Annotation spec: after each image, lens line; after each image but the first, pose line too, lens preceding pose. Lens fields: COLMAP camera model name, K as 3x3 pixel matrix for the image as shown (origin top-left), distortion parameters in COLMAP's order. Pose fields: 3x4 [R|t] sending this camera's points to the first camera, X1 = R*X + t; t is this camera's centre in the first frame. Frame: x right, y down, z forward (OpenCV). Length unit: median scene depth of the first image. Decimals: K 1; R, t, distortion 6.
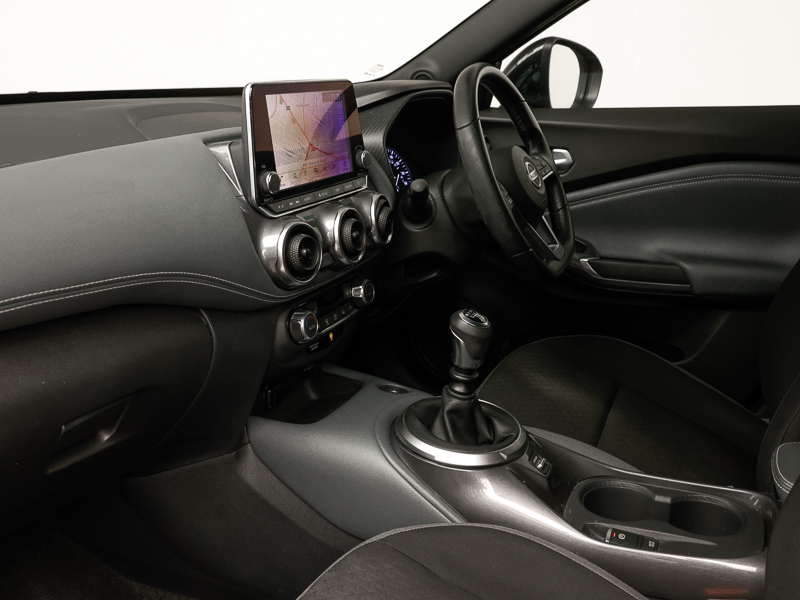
lens RADIAL K [[775.2, 0, 398.7], [0, 775.2, 301.5], [0, 0, 1]] dist [-0.003575, 0.000000]
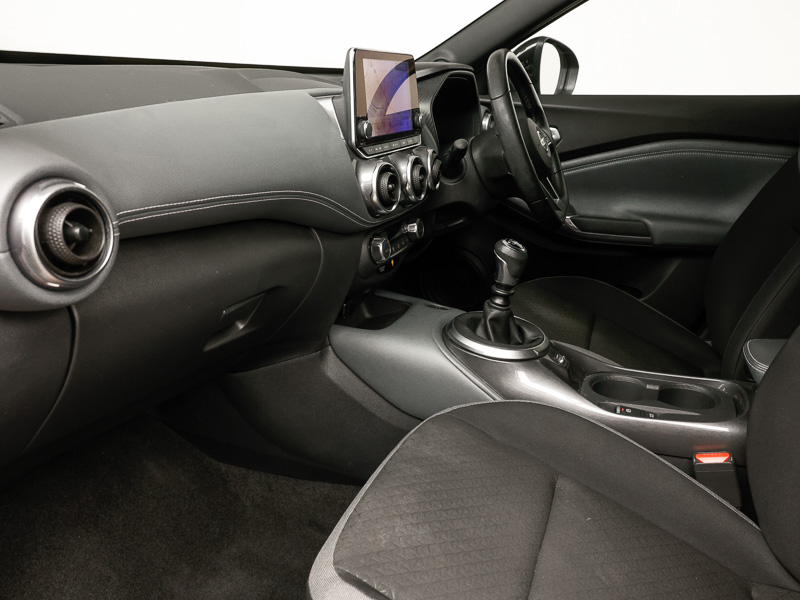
lens RADIAL K [[649.9, 0, 402.4], [0, 649.9, 304.7], [0, 0, 1]] dist [-0.008016, 0.004569]
pose [[0.997665, 0.009956, 0.067565, -0.146608], [-0.012874, 0.998997, 0.042889, 0.070276], [-0.067070, -0.043658, 0.996793, -0.054412]]
